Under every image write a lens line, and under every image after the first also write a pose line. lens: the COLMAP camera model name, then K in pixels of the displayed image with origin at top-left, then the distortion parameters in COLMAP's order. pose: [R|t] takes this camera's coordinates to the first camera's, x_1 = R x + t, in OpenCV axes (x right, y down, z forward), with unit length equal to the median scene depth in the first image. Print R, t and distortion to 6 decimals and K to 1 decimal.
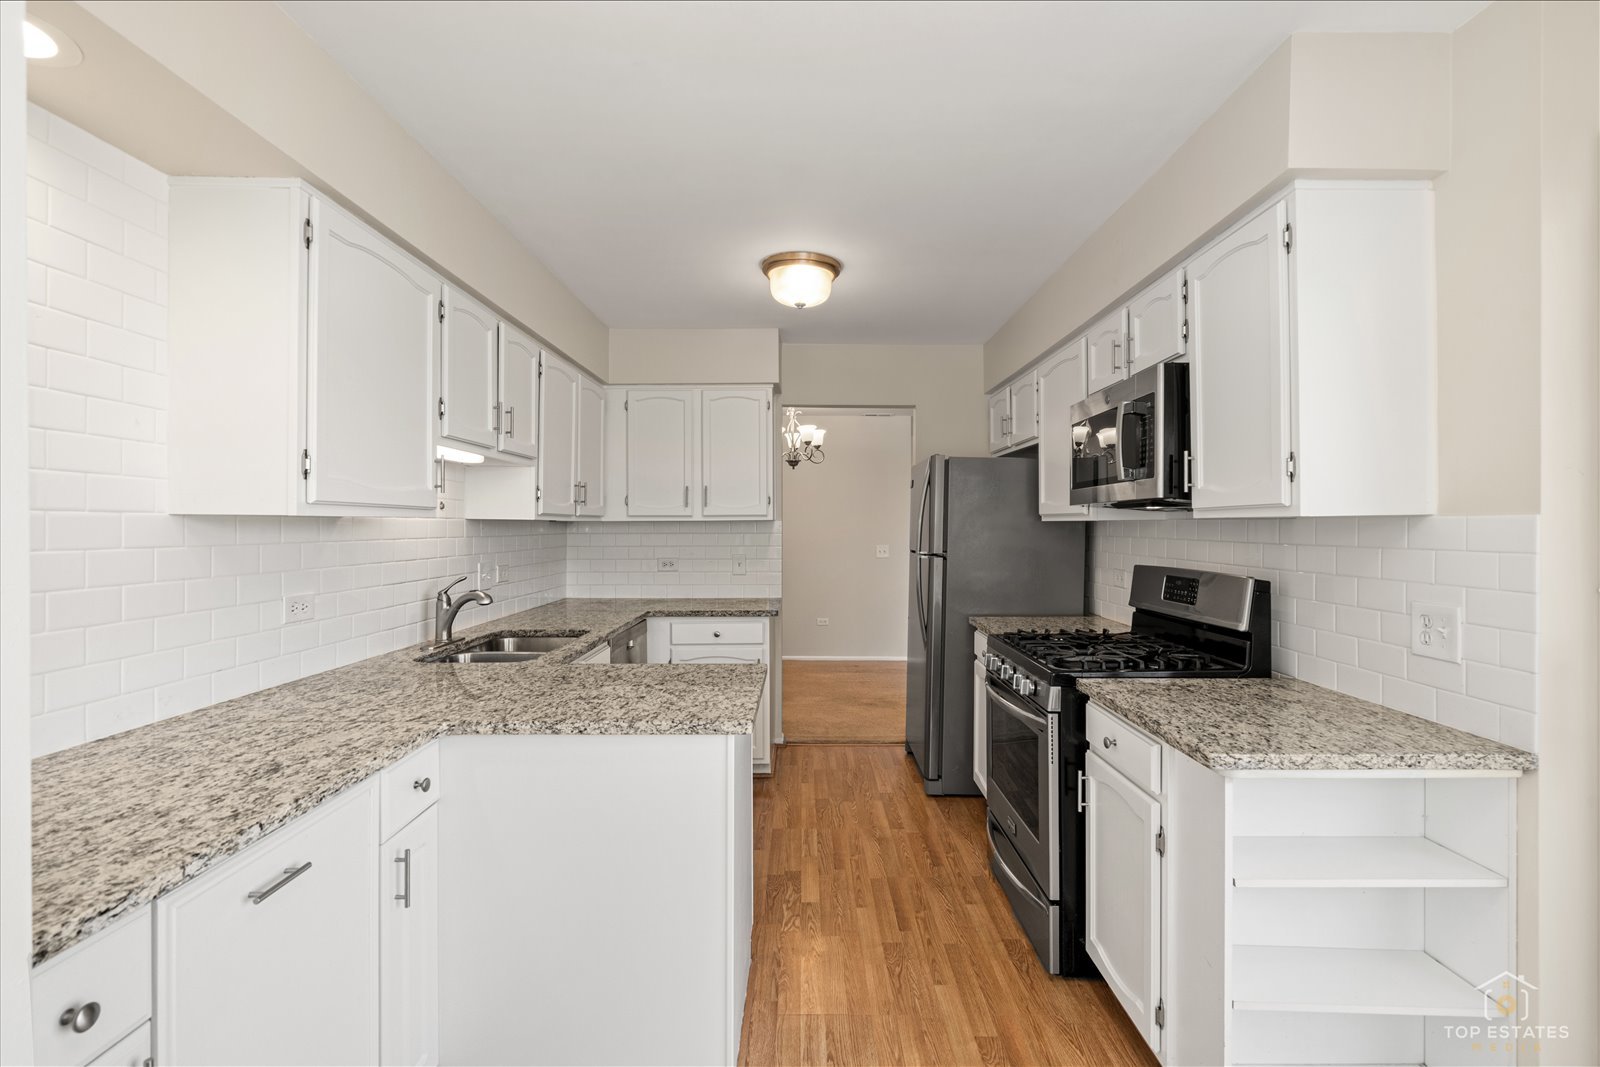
lens RADIAL K [[732.8, 0, 804.9], [0, 732.8, 530.4], [0, 0, 1]] dist [-0.008545, 0.003534]
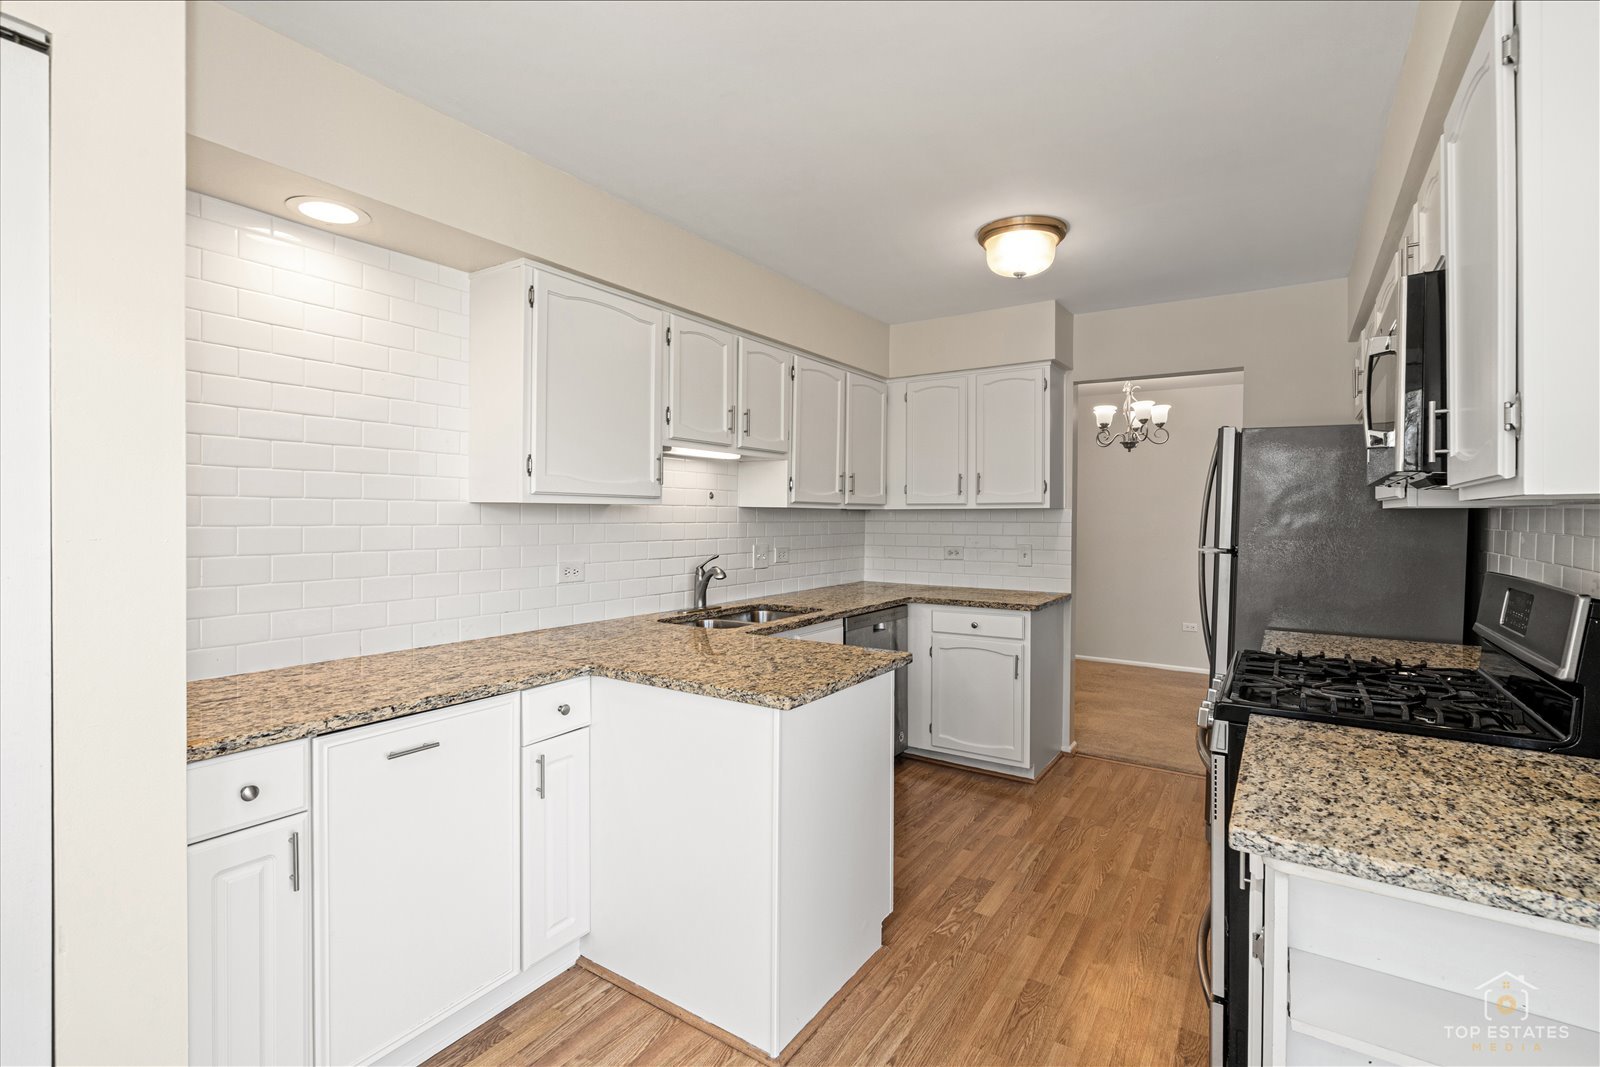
lens RADIAL K [[732.8, 0, 803.3], [0, 732.8, 523.8], [0, 0, 1]] dist [-0.008545, 0.003534]
pose [[0.830808, 0.009684, -0.556475, 0.319787], [-0.007744, 0.999953, 0.005841, 0.004020], [0.556505, -0.000543, 0.830844, 0.090741]]
